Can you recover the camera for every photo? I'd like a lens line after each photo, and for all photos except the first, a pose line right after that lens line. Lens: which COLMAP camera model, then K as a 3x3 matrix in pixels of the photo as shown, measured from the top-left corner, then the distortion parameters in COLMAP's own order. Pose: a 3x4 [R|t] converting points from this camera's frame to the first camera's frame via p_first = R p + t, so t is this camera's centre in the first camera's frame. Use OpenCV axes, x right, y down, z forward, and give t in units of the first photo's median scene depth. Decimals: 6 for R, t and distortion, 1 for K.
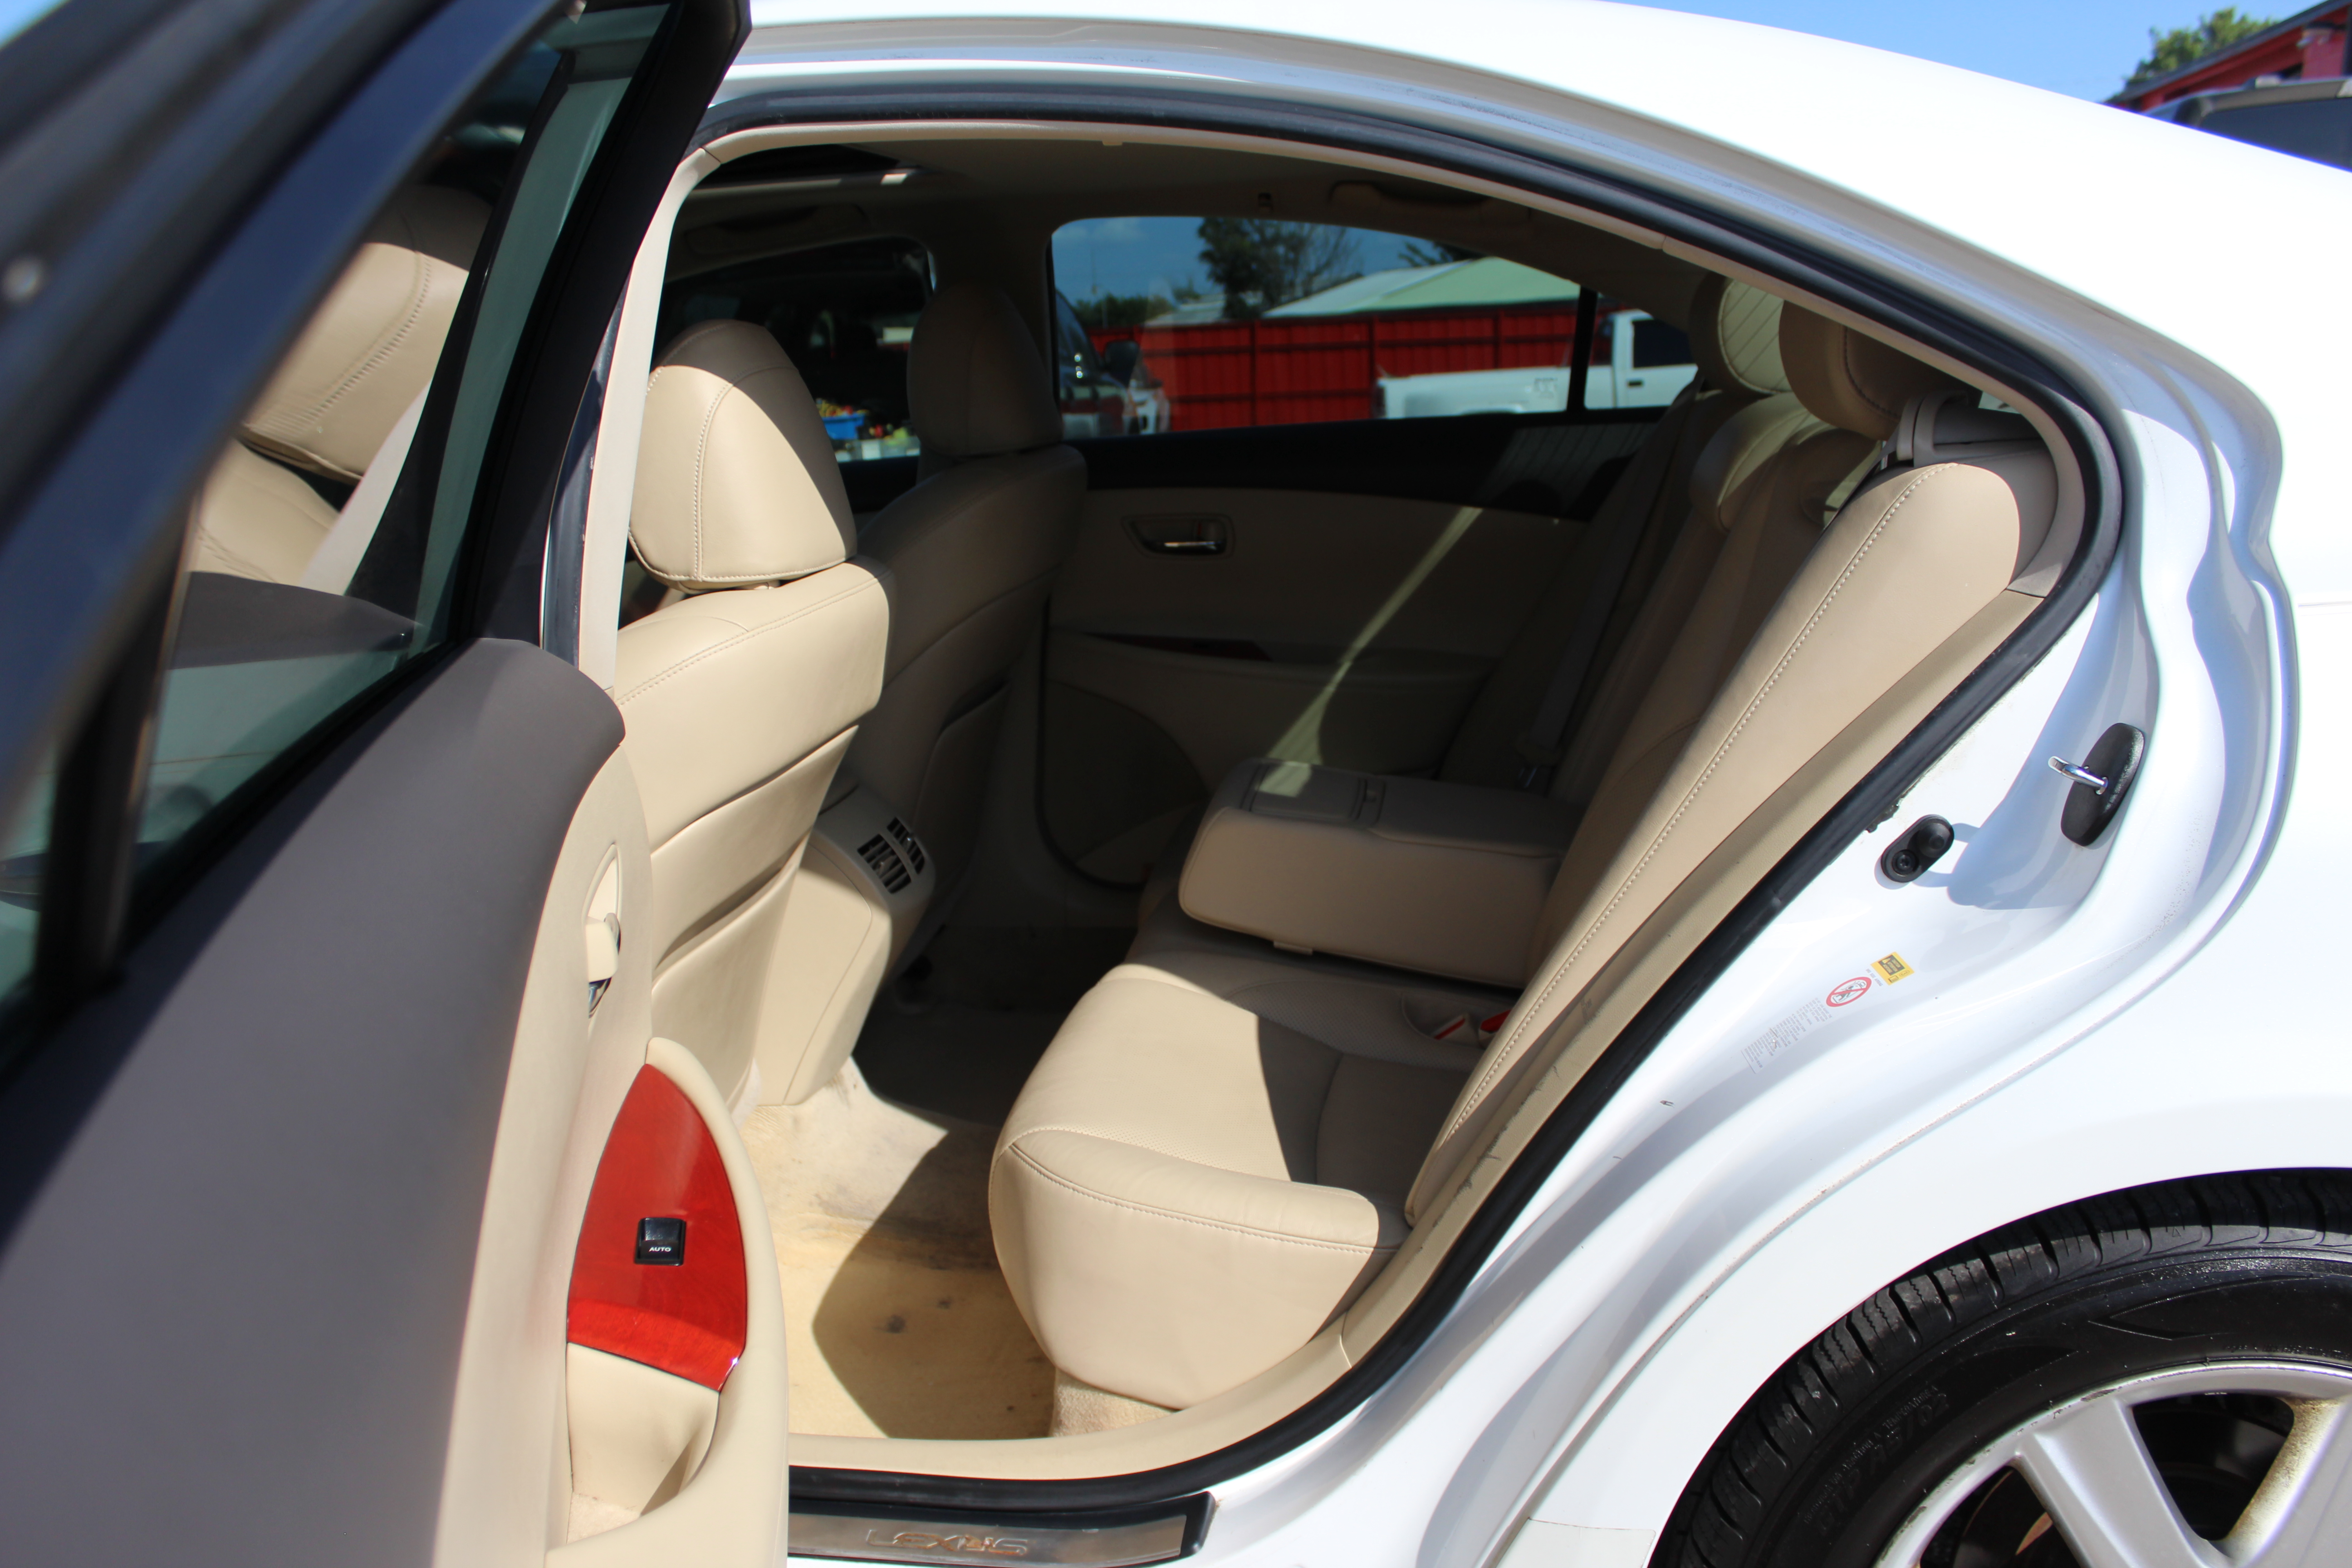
lens RADIAL K [[1934.6, 0, 1175.3], [0, 1934.6, 736.4], [0, 0, 1]] dist [-0.091642, -0.000344]
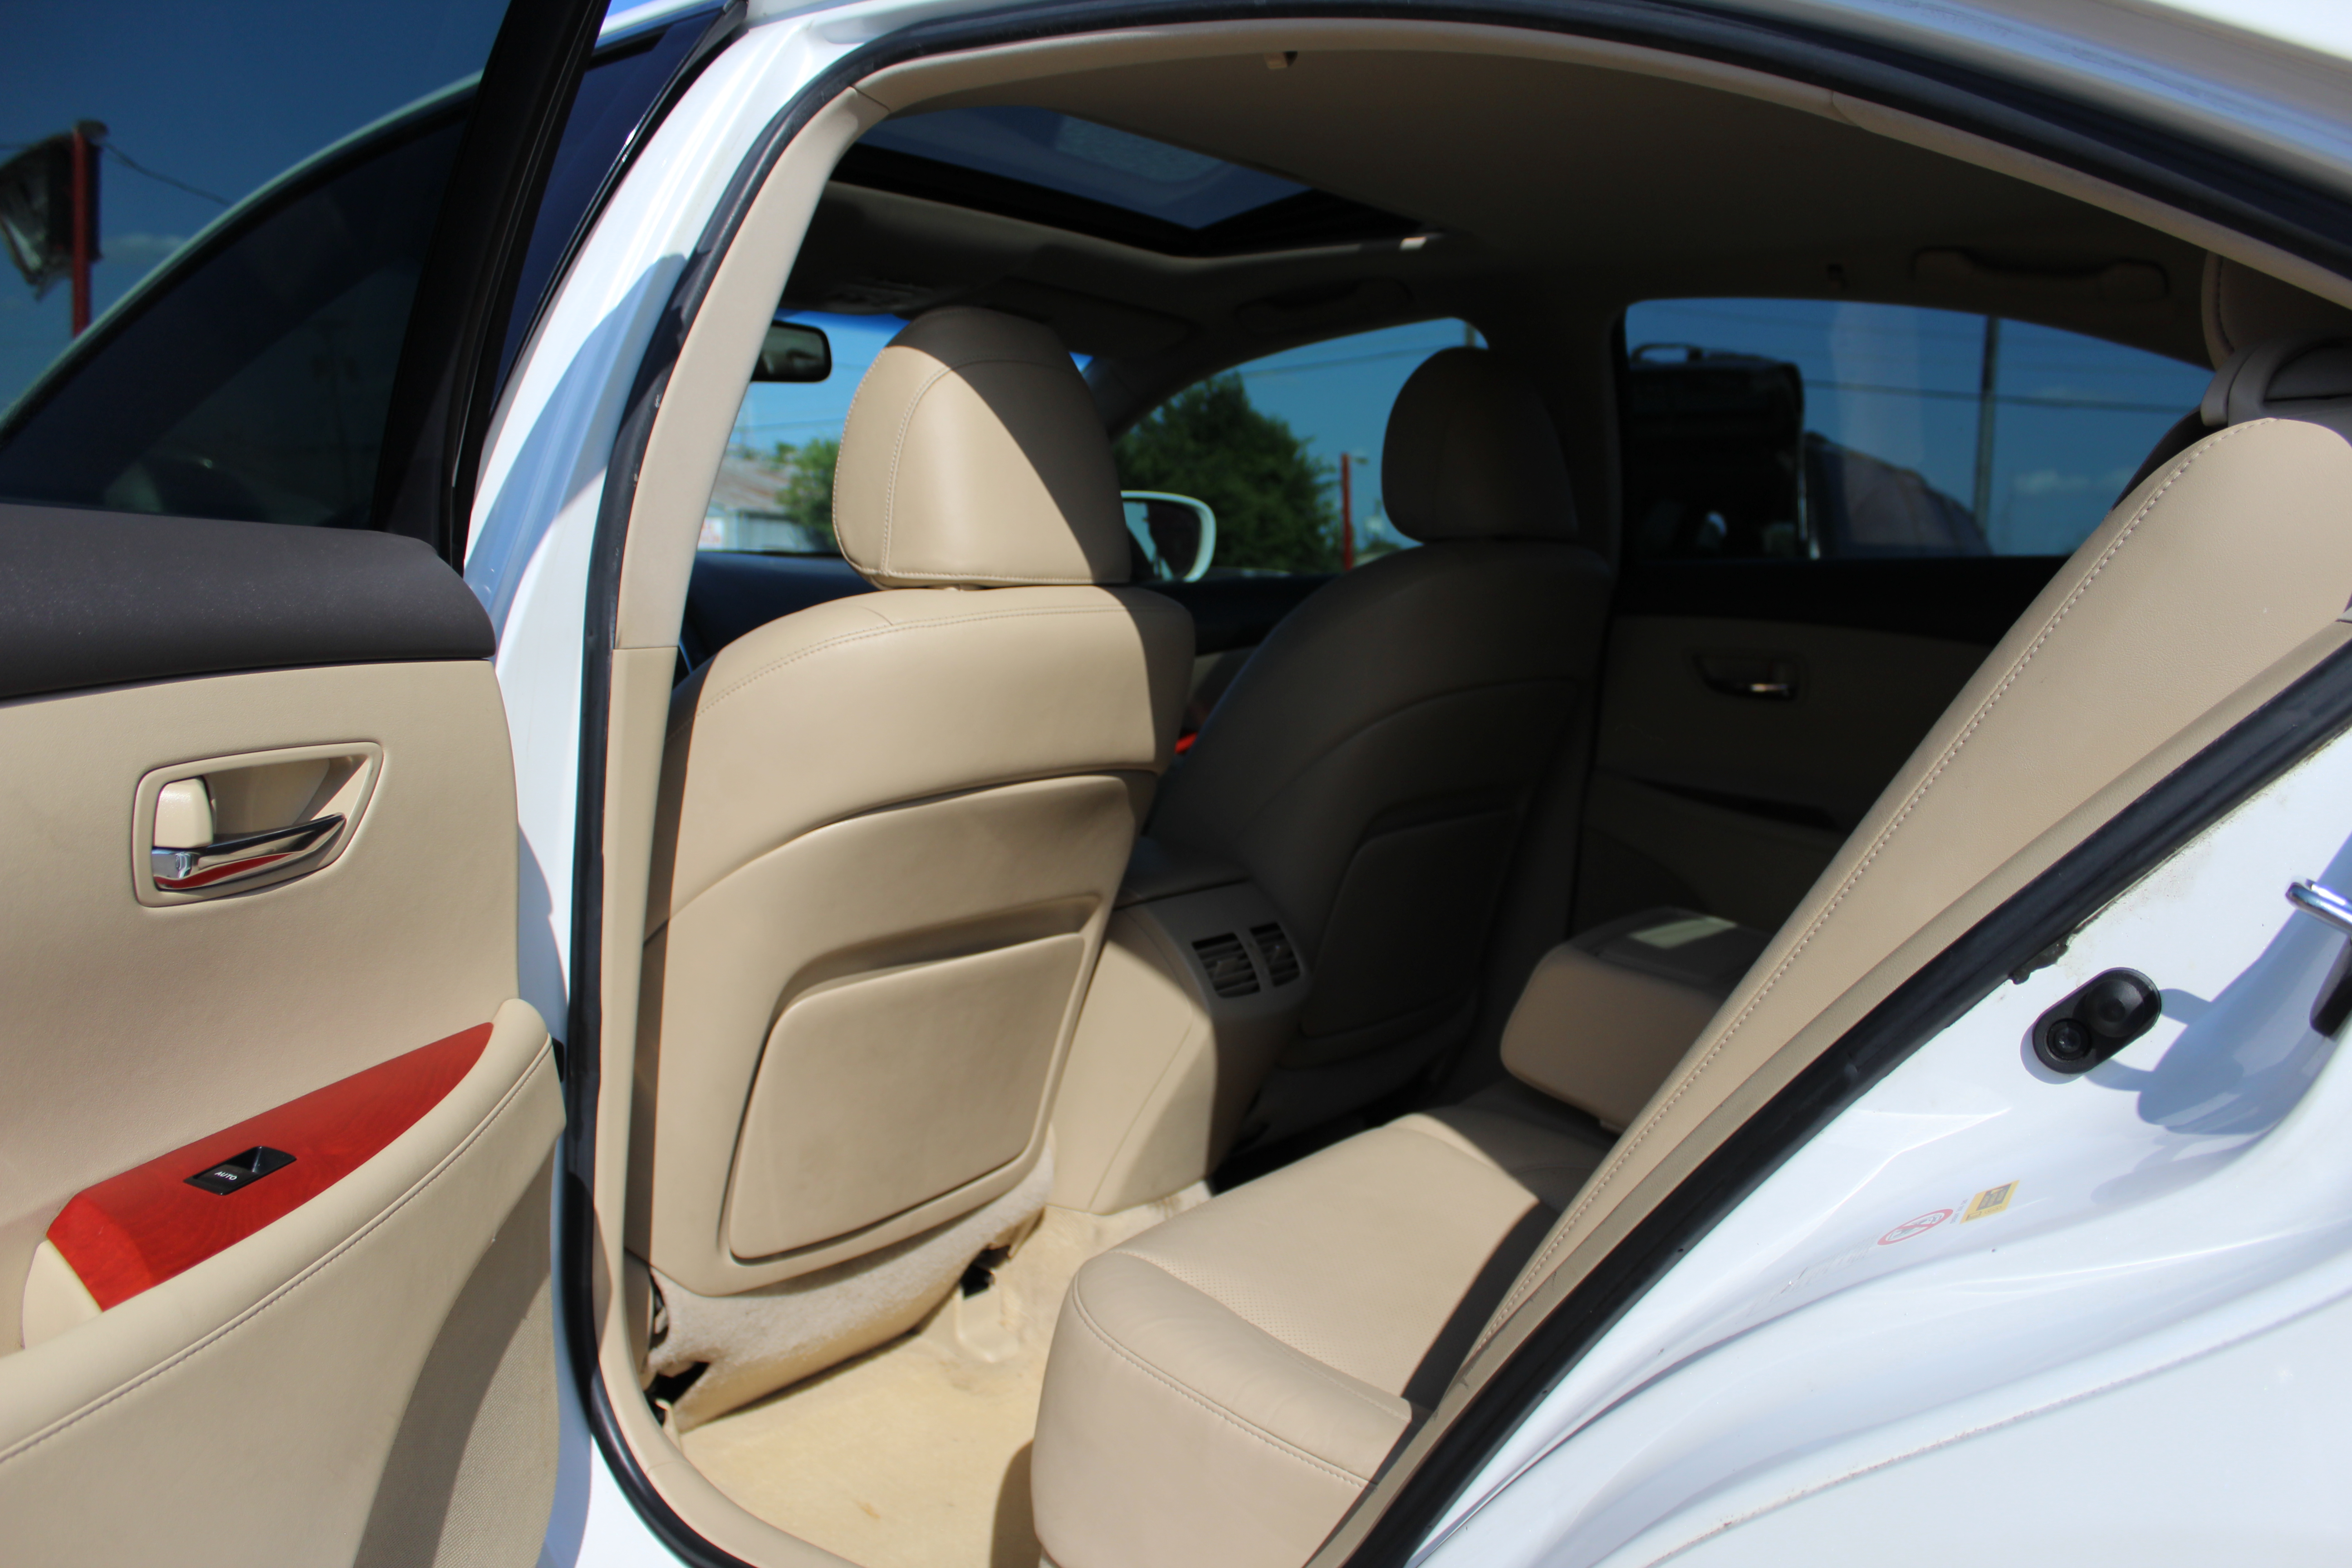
lens RADIAL K [[1931.0, 0, 1176.0], [0, 1931.0, 784.0], [0, 0, 1]] dist [-0.172710, 0.133748]
pose [[0.882348, 0.107056, -0.458260, 0.347419], [-0.147114, 0.987725, -0.052513, 0.051443], [0.447013, 0.113751, 0.887266, 0.296938]]
